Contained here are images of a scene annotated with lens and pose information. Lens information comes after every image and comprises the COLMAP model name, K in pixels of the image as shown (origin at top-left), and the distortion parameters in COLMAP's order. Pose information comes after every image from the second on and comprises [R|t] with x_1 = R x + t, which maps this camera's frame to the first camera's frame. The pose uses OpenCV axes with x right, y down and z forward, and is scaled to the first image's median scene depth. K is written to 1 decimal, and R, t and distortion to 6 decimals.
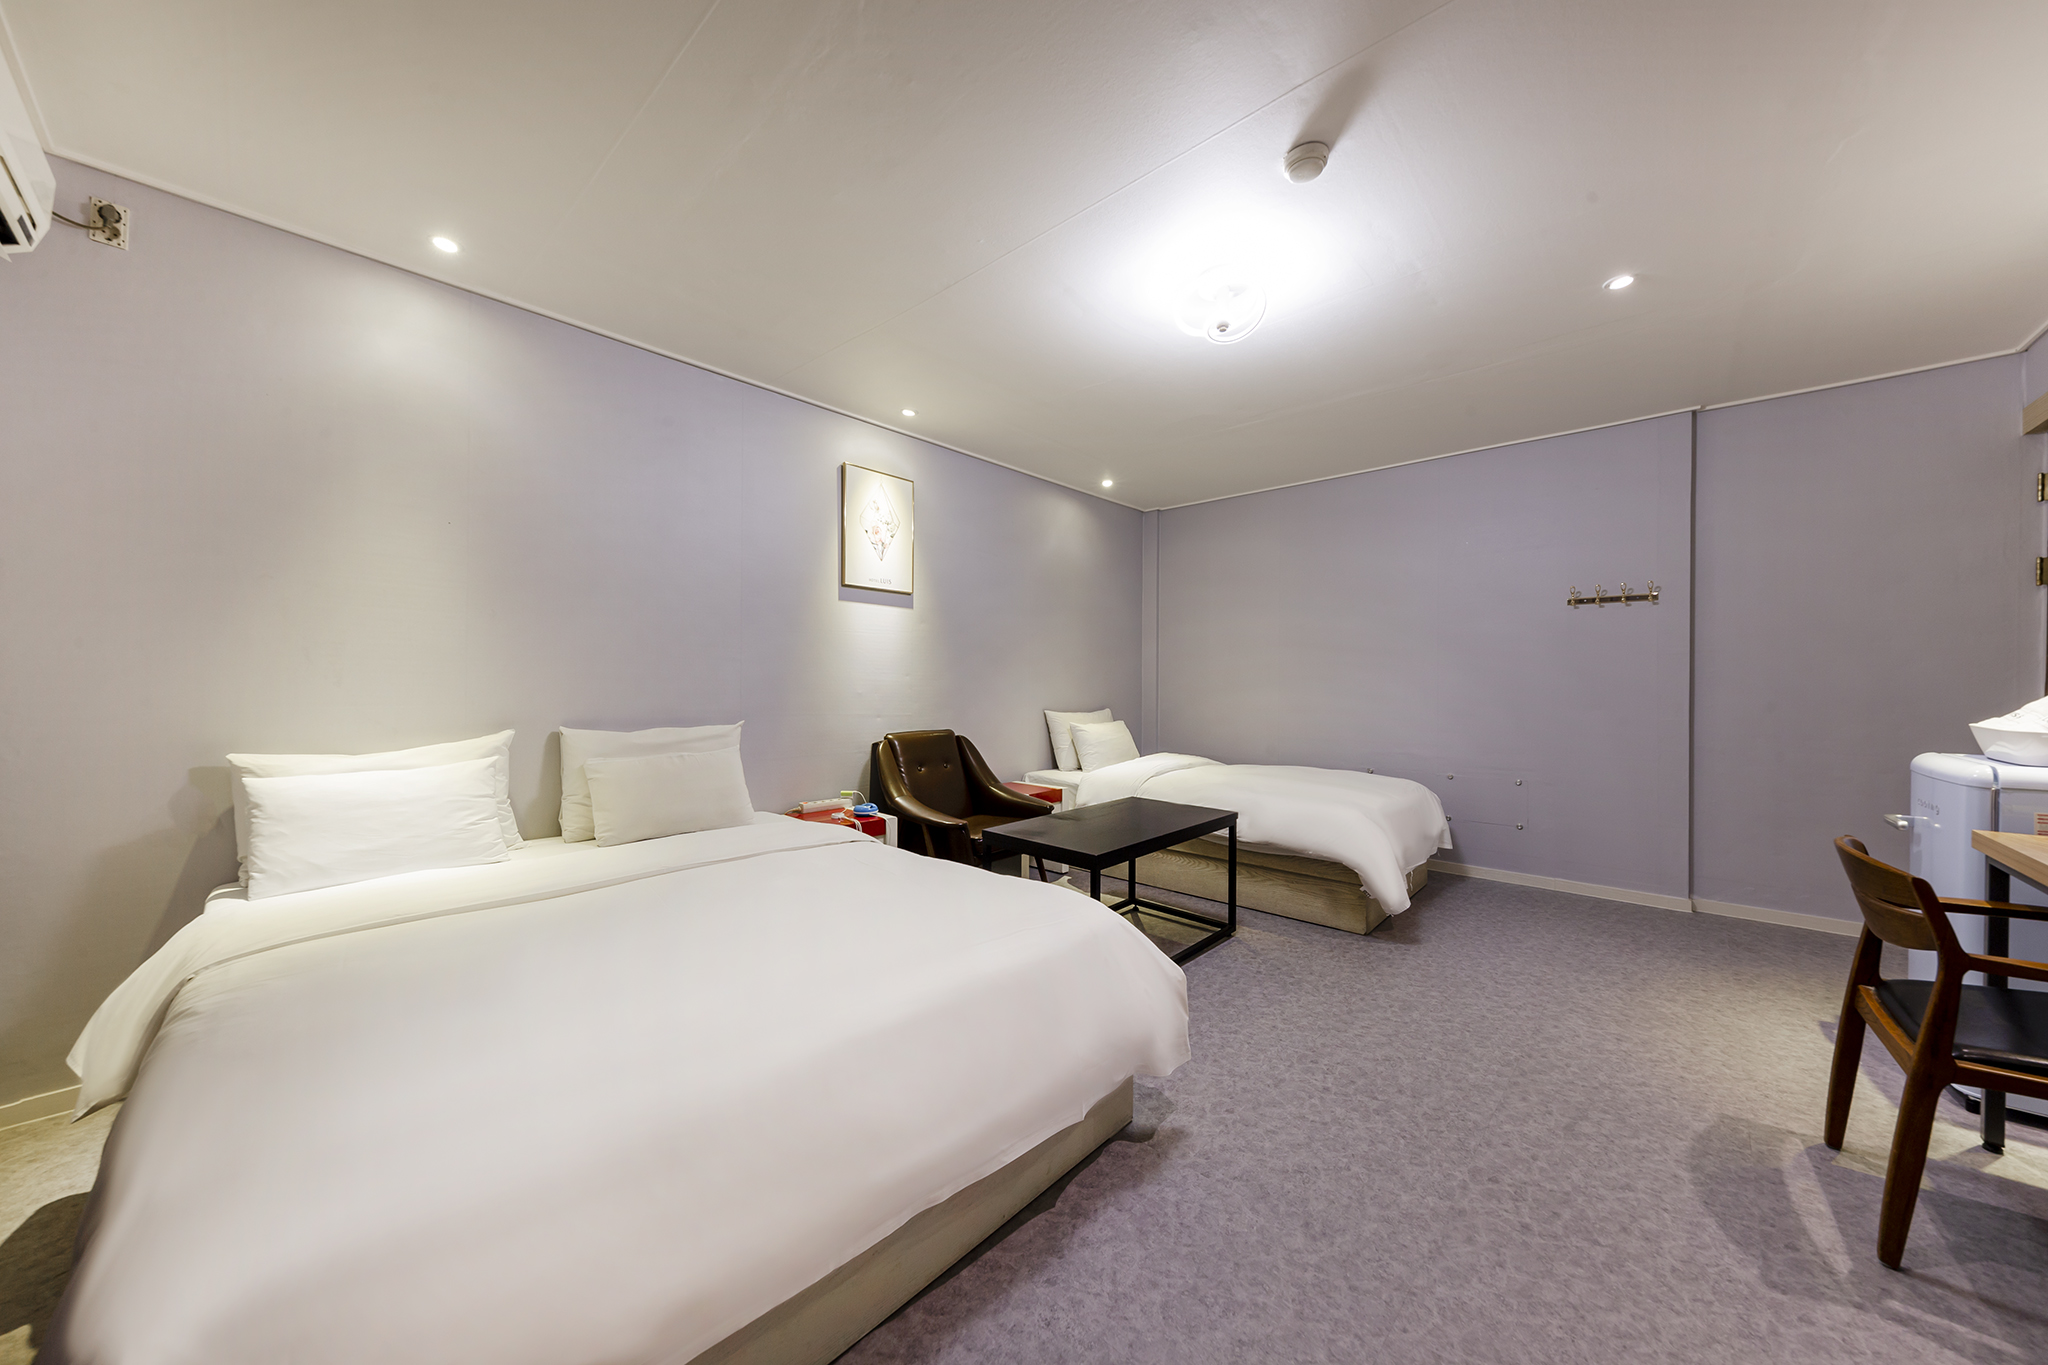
lens RADIAL K [[711.3, 0, 1024.0], [0, 711.3, 682.5], [0, 0, 1]] dist [-0.000682, -0.000339]
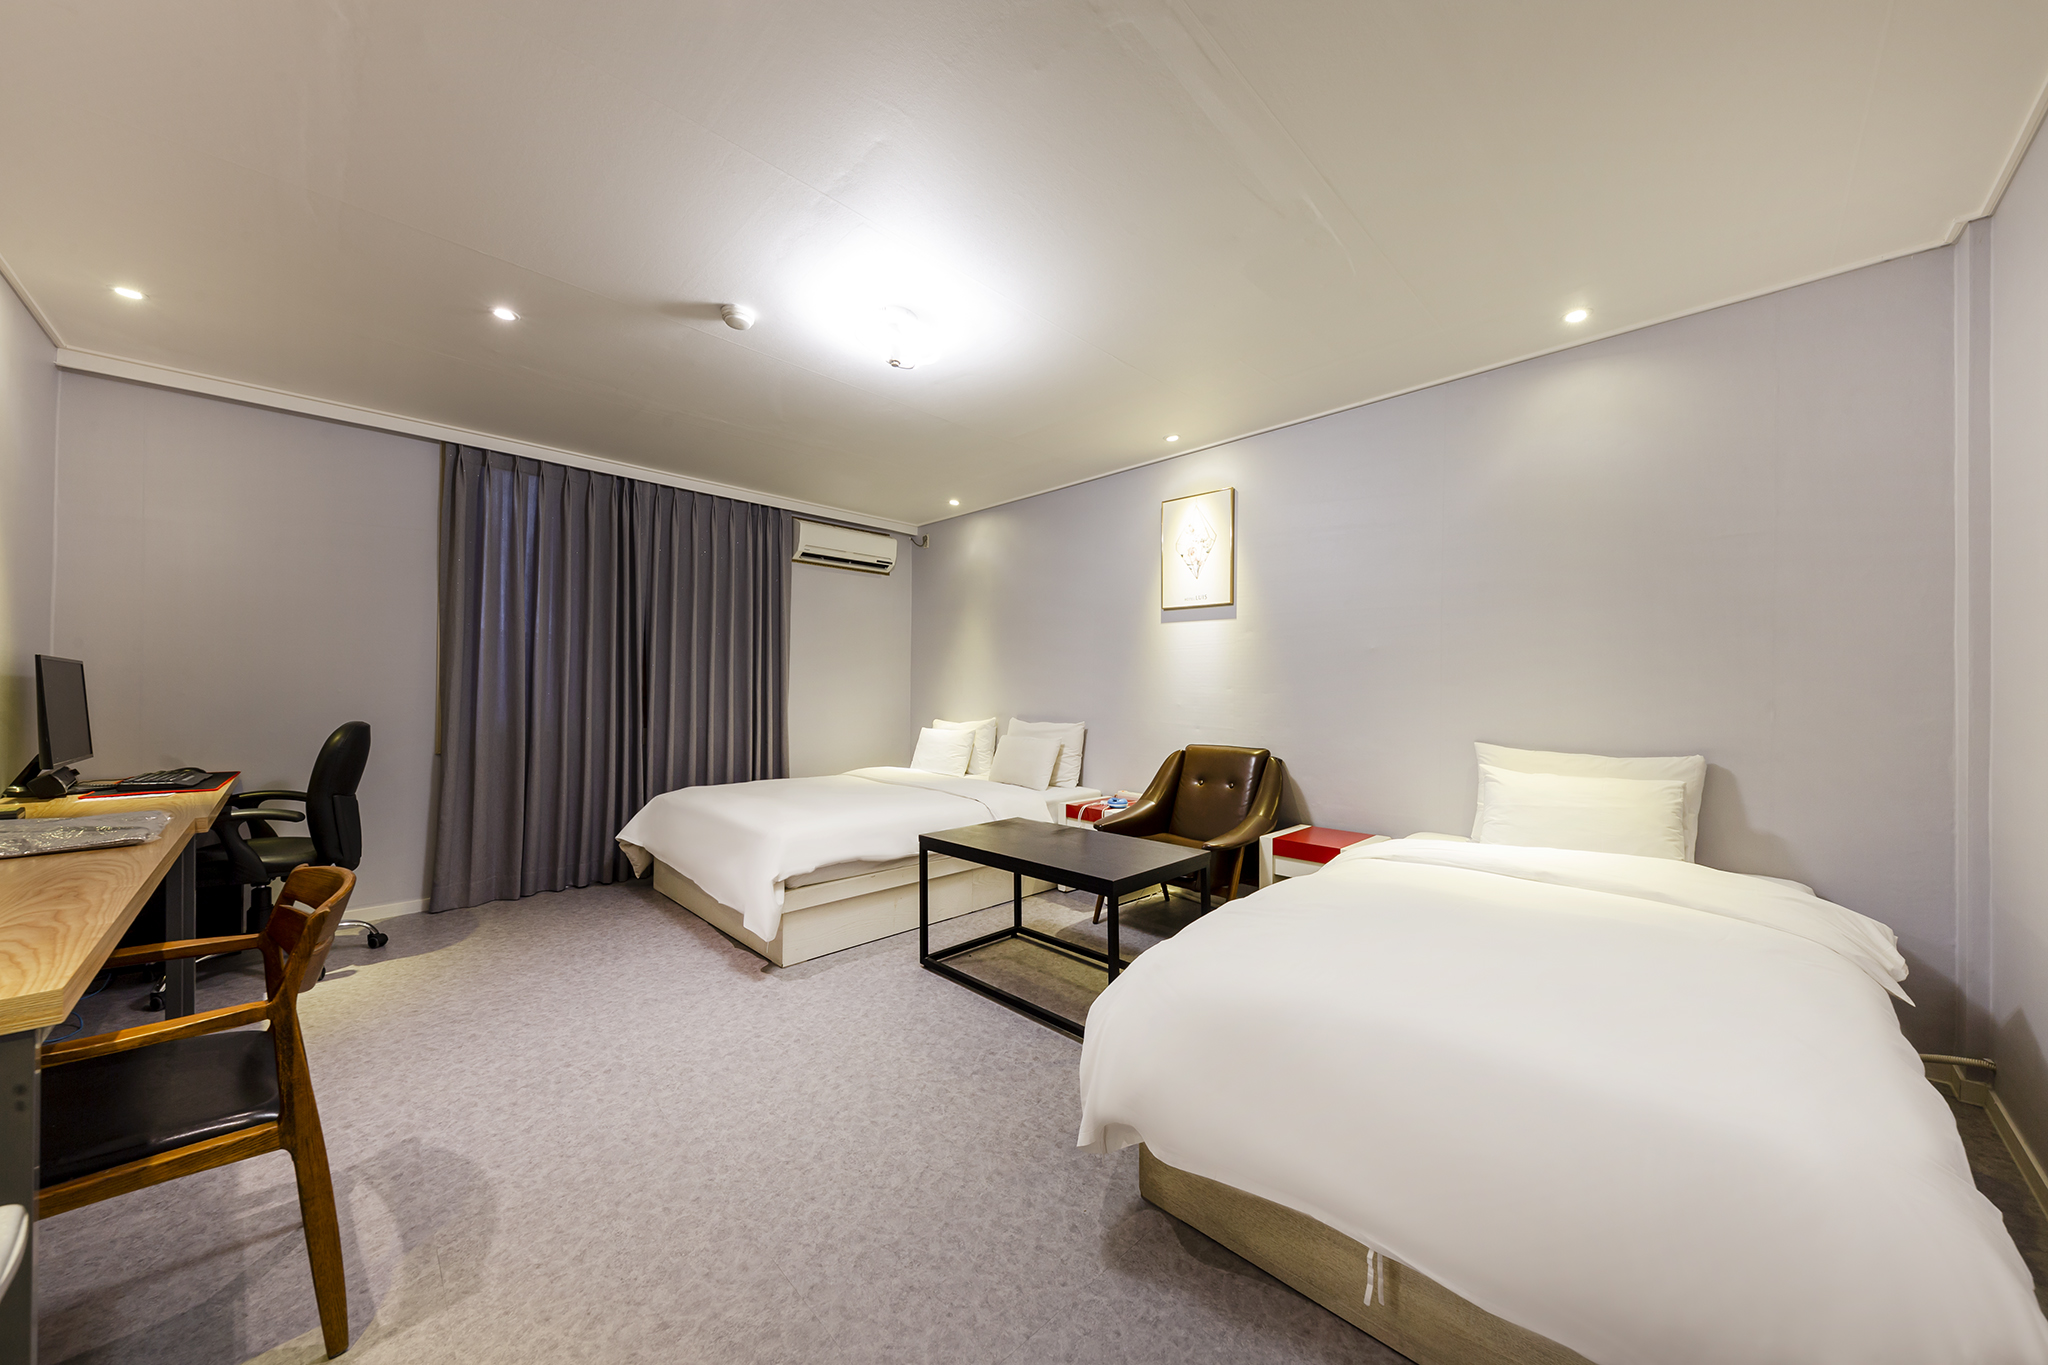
lens RADIAL K [[711.3, 0, 1024.0], [0, 711.3, 682.5], [0, 0, 1]] dist [-0.000682, -0.000339]
pose [[-0.042783, -0.008379, -0.999049, 1.832853], [-0.020084, 0.999770, -0.007525, -0.013202], [0.998883, 0.019743, -0.042941, 1.710276]]
